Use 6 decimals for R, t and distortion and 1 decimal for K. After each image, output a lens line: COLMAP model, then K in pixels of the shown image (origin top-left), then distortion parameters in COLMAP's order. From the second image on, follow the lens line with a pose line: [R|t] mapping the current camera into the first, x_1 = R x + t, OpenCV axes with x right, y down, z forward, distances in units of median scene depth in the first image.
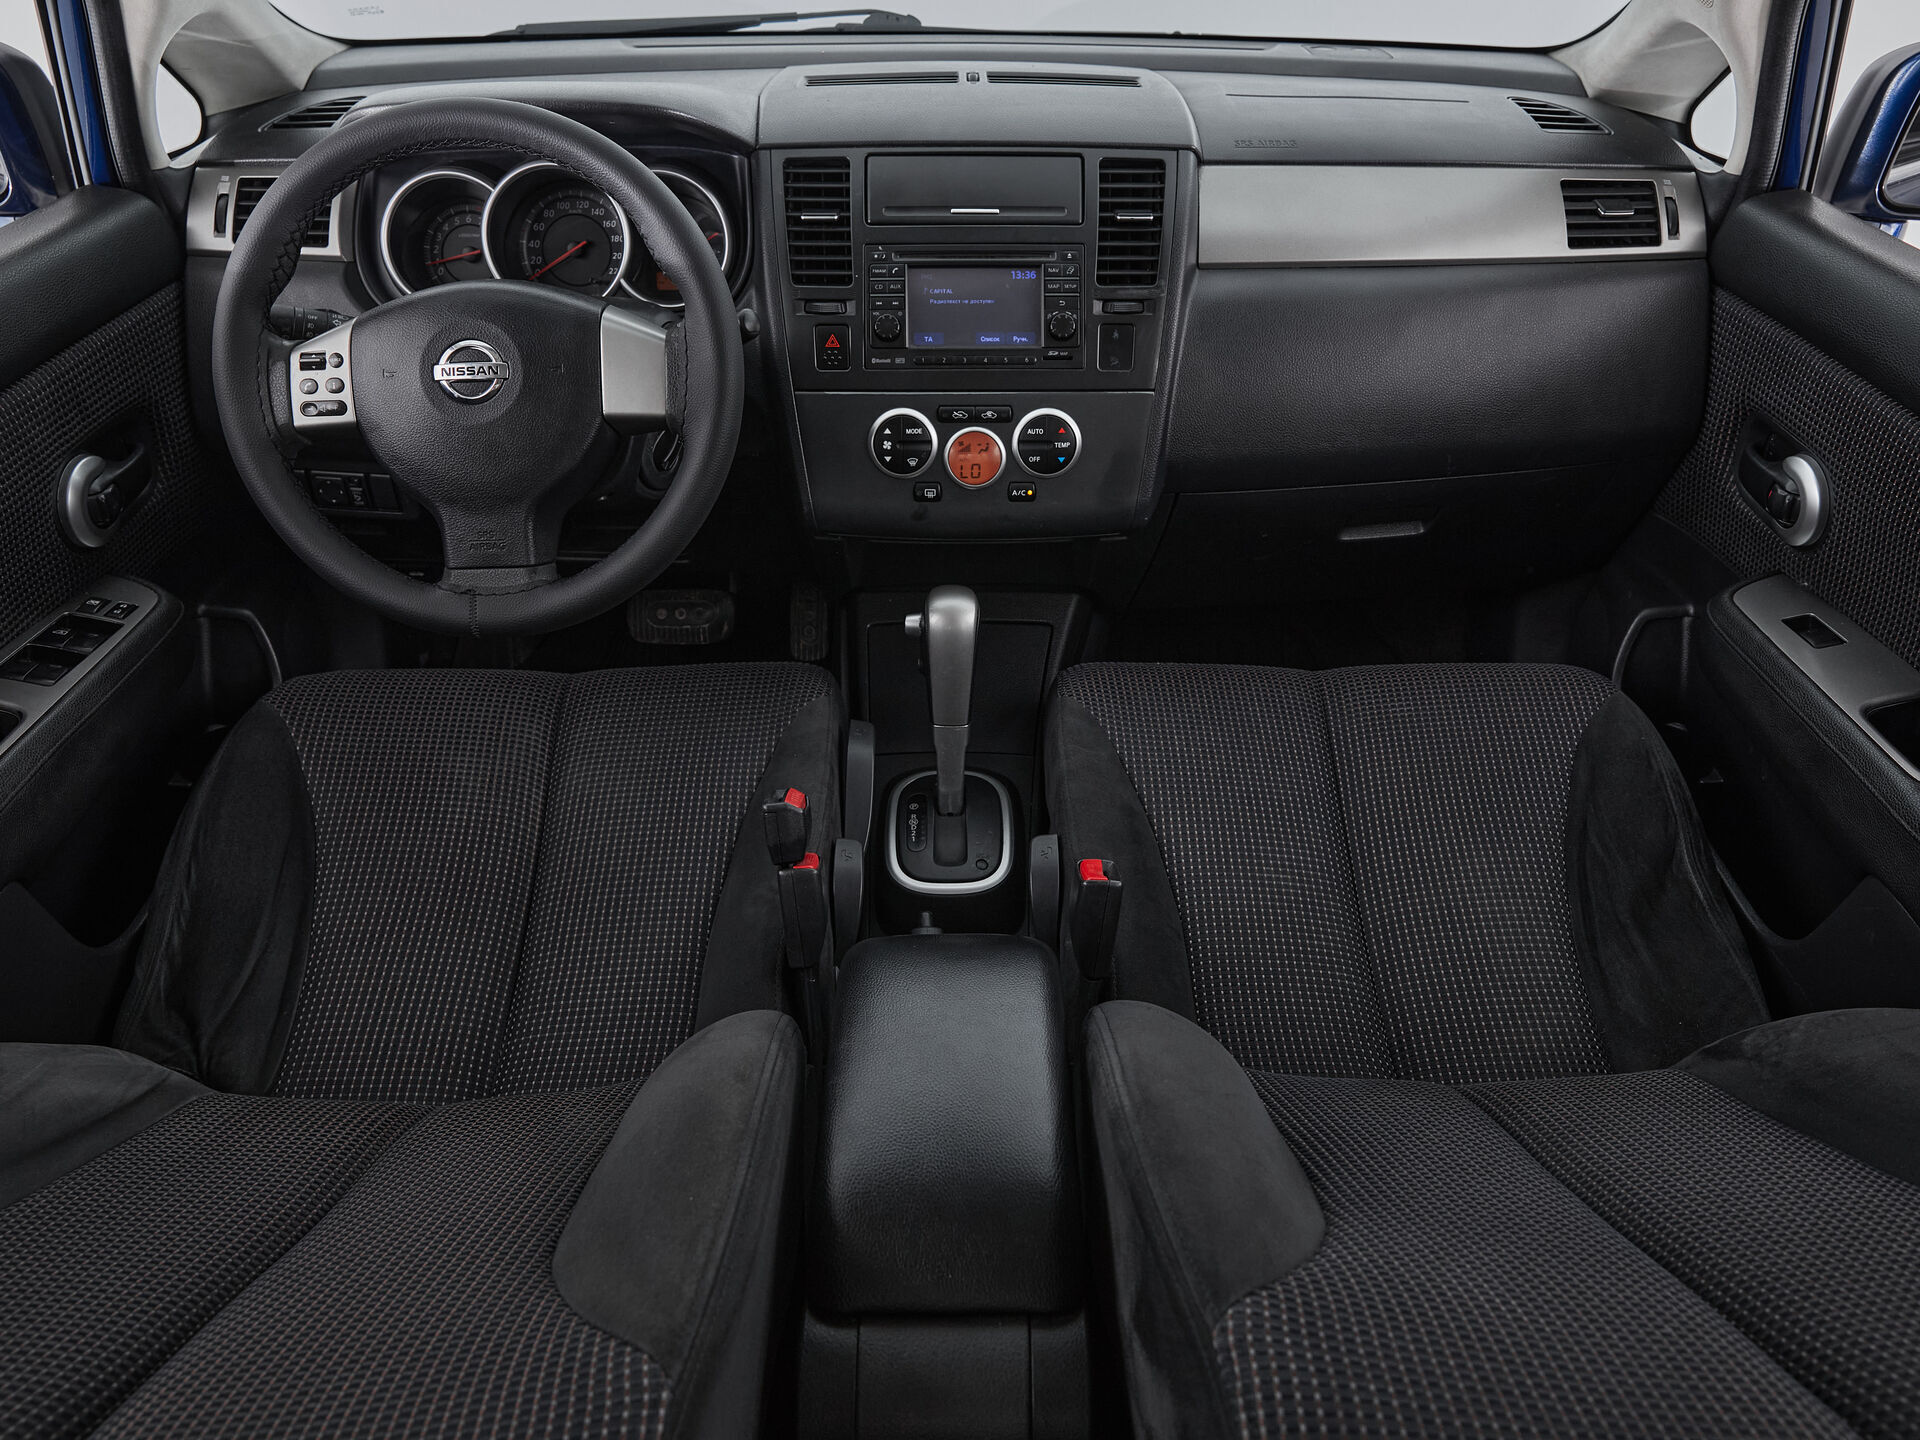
lens RADIAL K [[1489.3, 0, 960.0], [0, 1489.3, 720.0], [0, 0, 1]] dist [-0.005018, -0.004943]
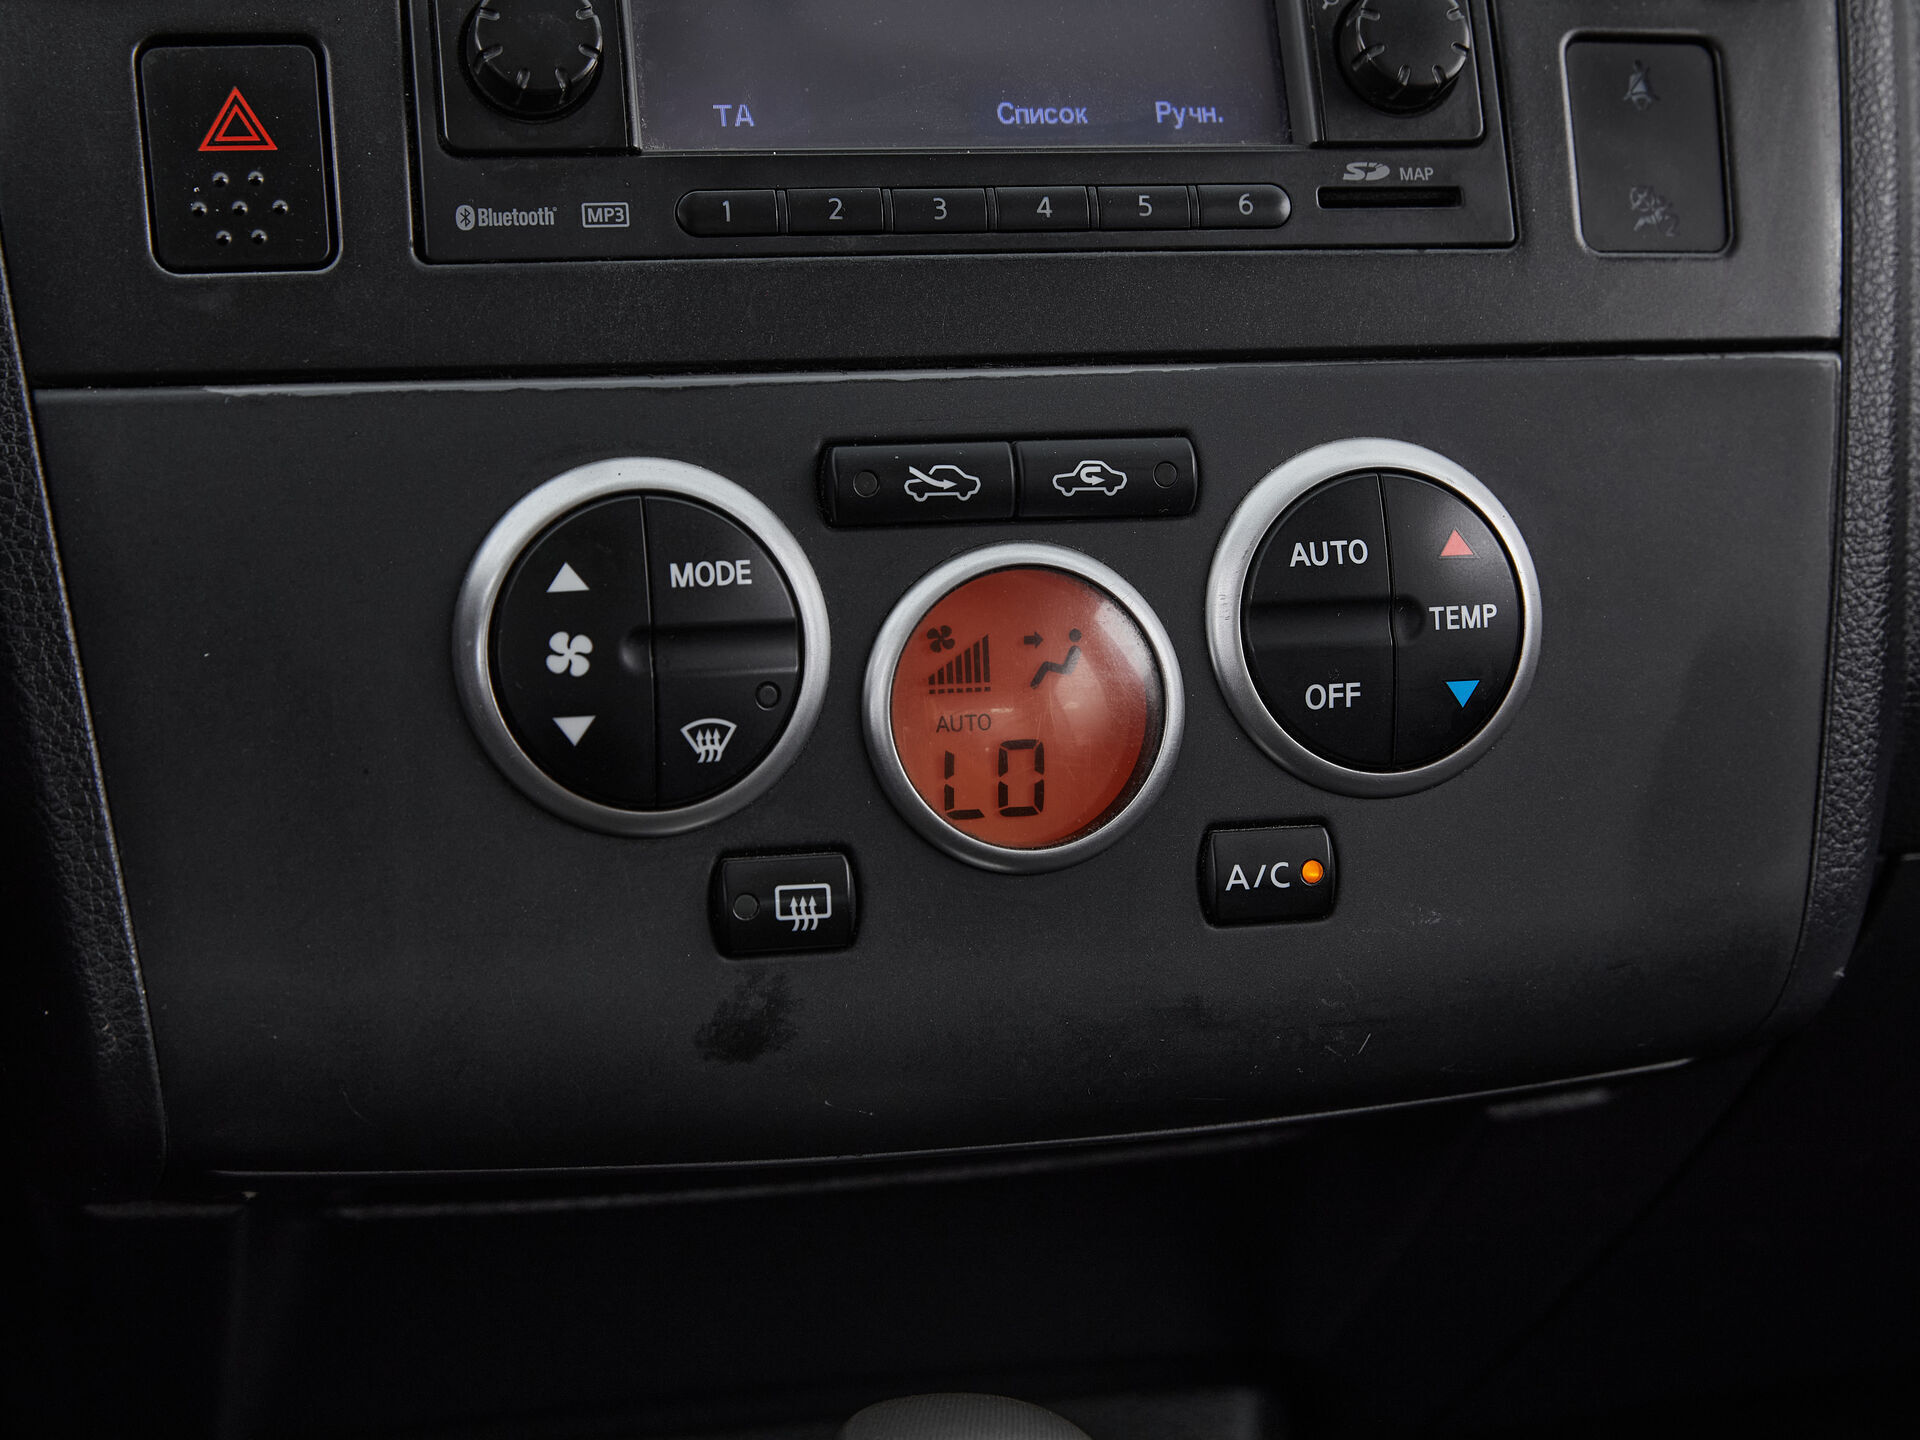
lens RADIAL K [[3865.1, 0, 960.0], [0, 3865.1, 720.0], [0, 0, 1]] dist [-0.102416, -0.158180]
pose [[0.964322, -0.045271, 0.260833, -0.126178], [0.109621, 0.965116, -0.237771, -0.059654], [-0.240970, 0.257881, 0.935645, 0.549841]]
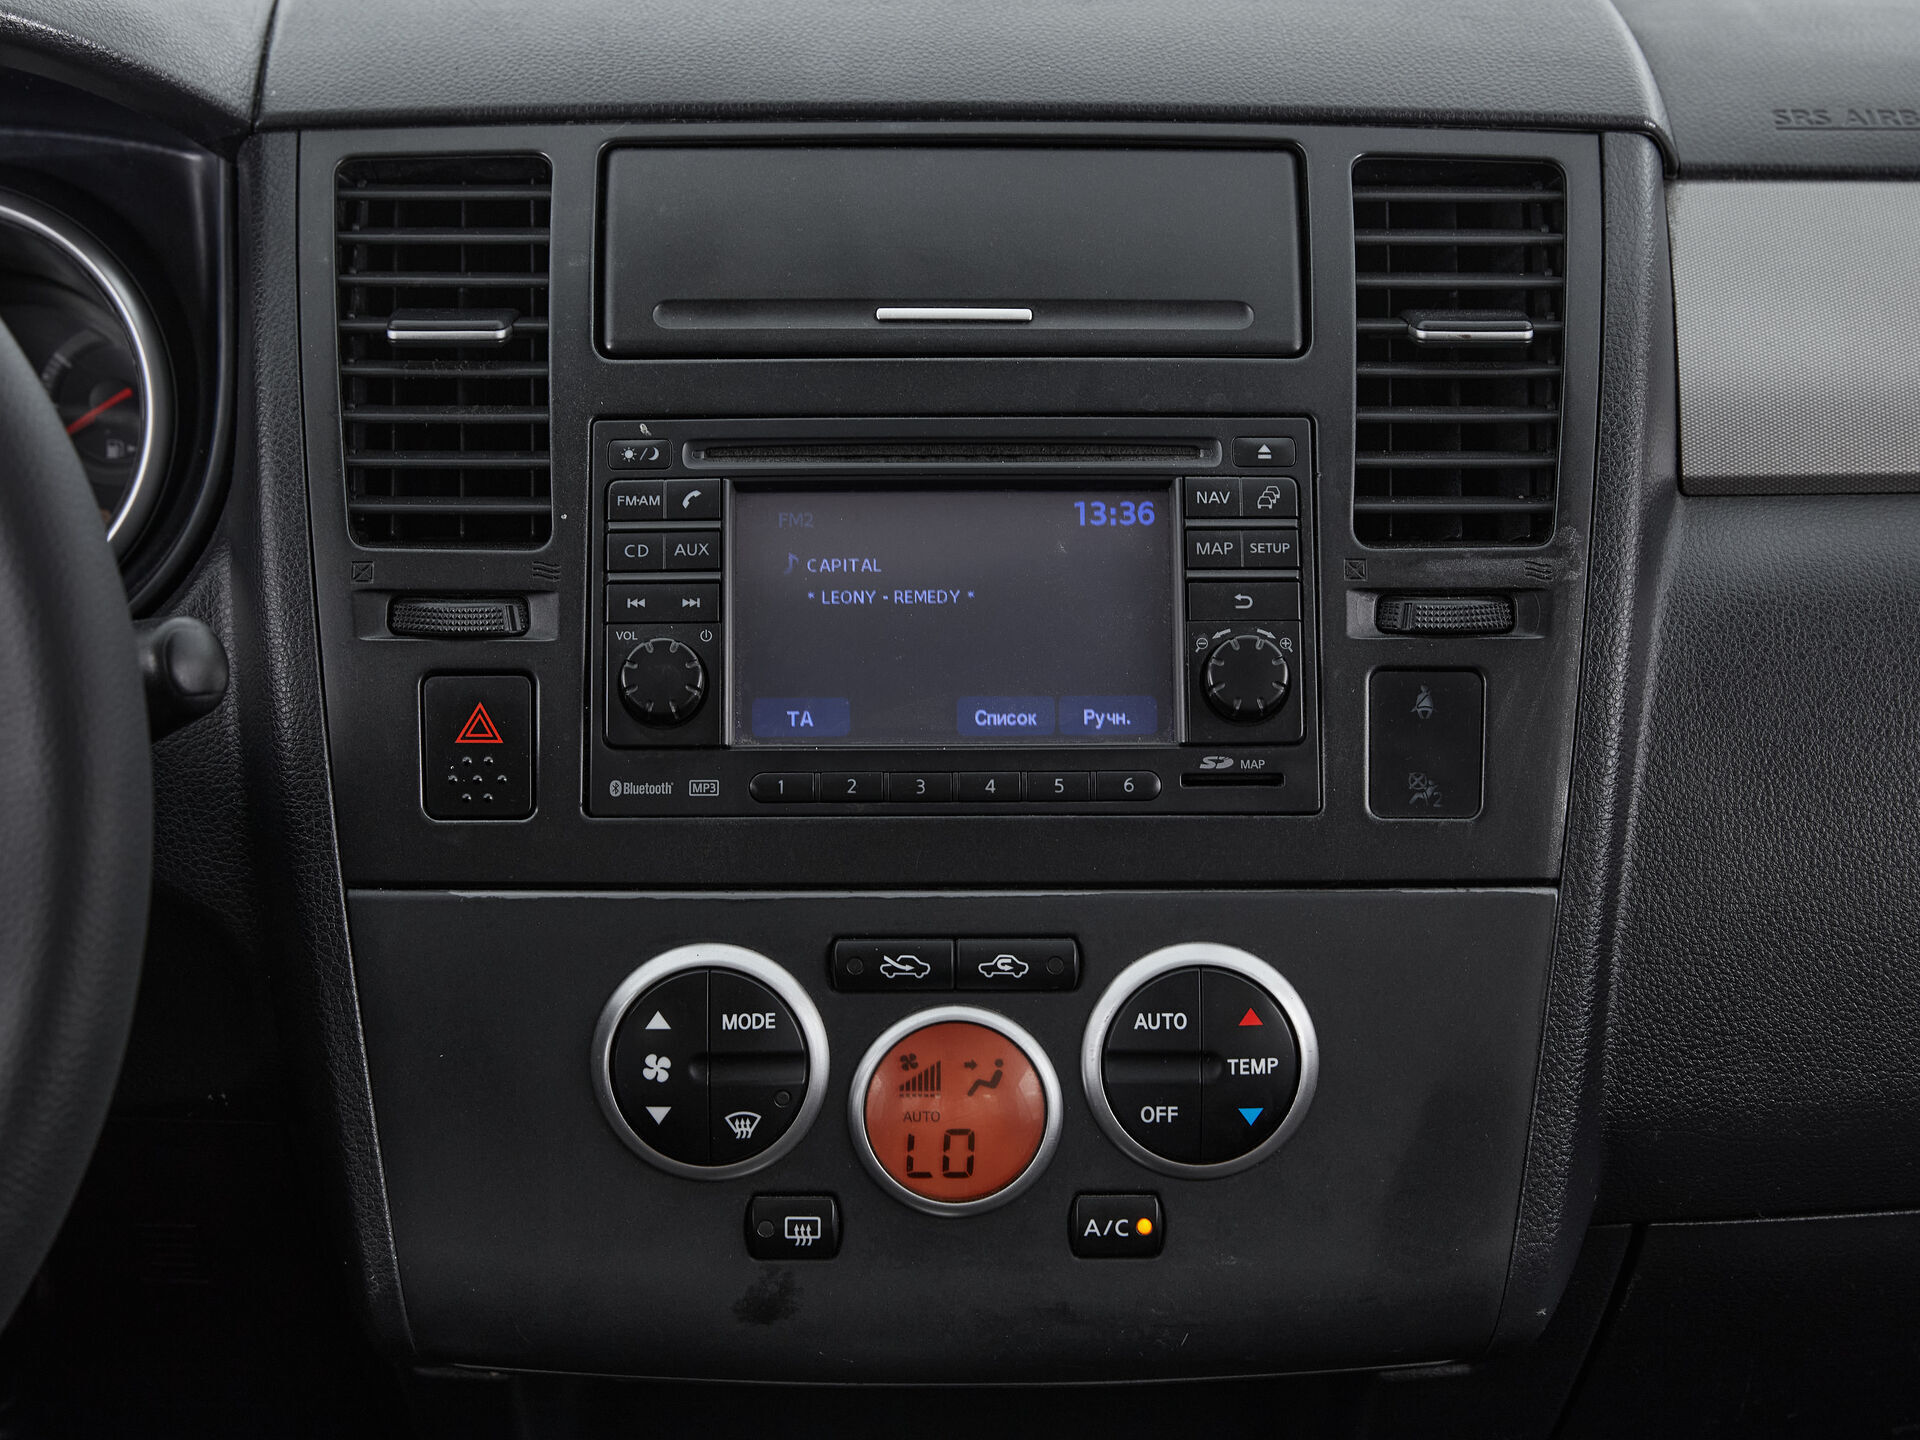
lens RADIAL K [[3945.2, 0, 960.0], [0, 3945.2, 720.0], [0, 0, 1]] dist [-0.029590, -0.230369]
pose [[0.999983, -0.001396, 0.005657, 0.006585], [0.002753, 0.968888, -0.247484, -0.058557], [-0.005136, 0.247496, 0.968875, 0.229403]]
